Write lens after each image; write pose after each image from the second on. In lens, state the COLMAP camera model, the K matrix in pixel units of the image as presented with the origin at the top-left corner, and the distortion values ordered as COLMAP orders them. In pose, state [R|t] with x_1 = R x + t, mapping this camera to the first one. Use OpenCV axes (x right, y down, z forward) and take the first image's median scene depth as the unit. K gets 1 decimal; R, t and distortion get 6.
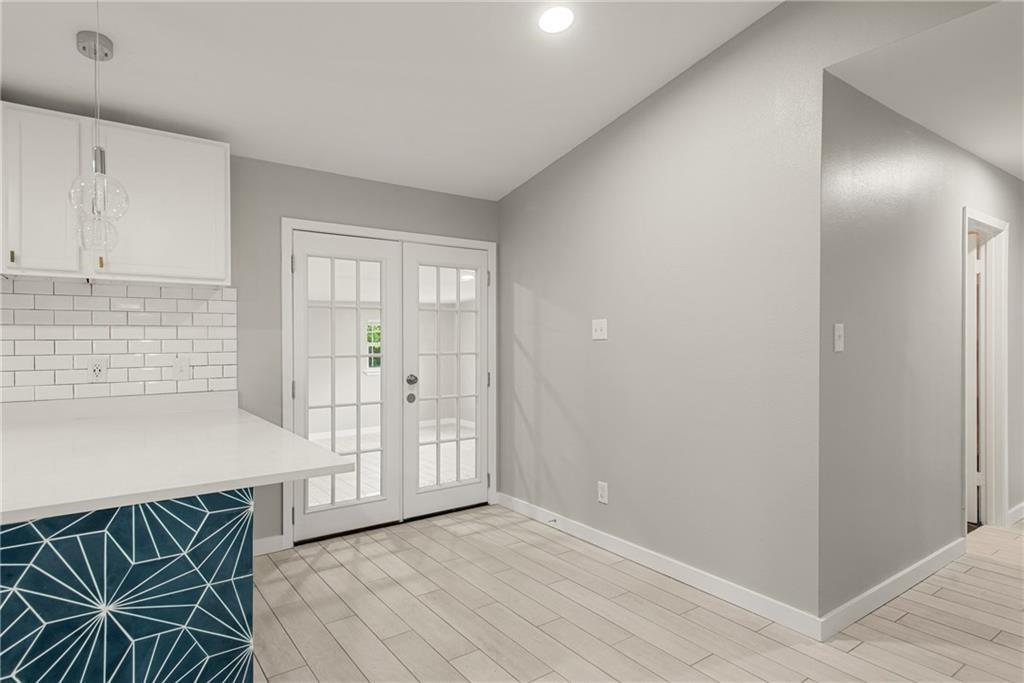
lens RADIAL K [[566.4, 0, 512.4], [0, 566.4, 340.8], [0, 0, 1]] dist [0.018172, -0.003080]
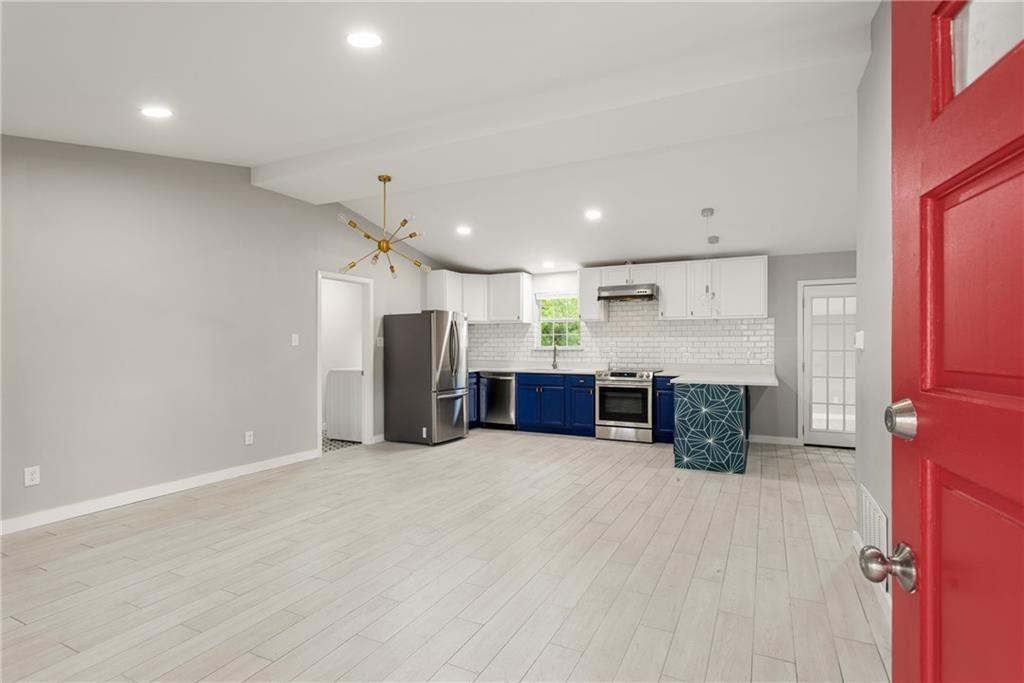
lens RADIAL K [[512.4, 0, 512.6], [0, 512.4, 346.9], [0, 0, 1]] dist [-0.004777, -0.001208]
pose [[0.460056, 0.003104, -0.887885, 0.862920], [-0.003469, 0.999993, 0.001699, 0.020102], [0.887883, 0.002298, 0.460063, -0.852970]]
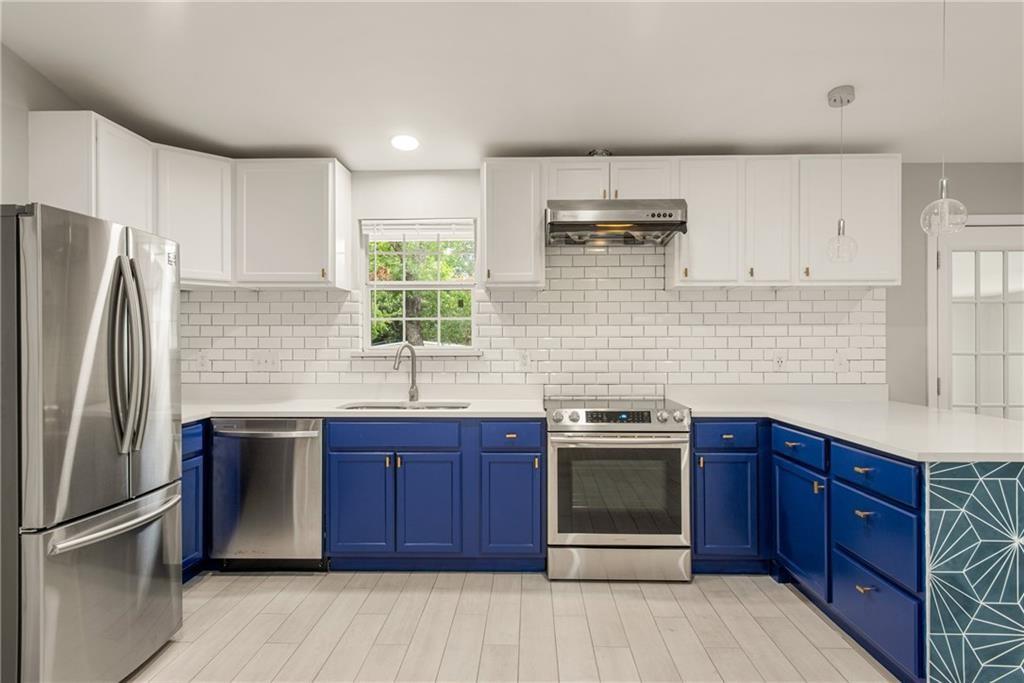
lens RADIAL K [[619.5, 0, 510.9], [0, 619.5, 344.8], [0, 0, 1]] dist [0.015089, -0.001233]
pose [[0.793703, 0.000520, -0.608305, -0.370378], [-0.001447, 0.999998, -0.001034, 0.017659], [0.608304, 0.001701, 0.793702, -0.385276]]
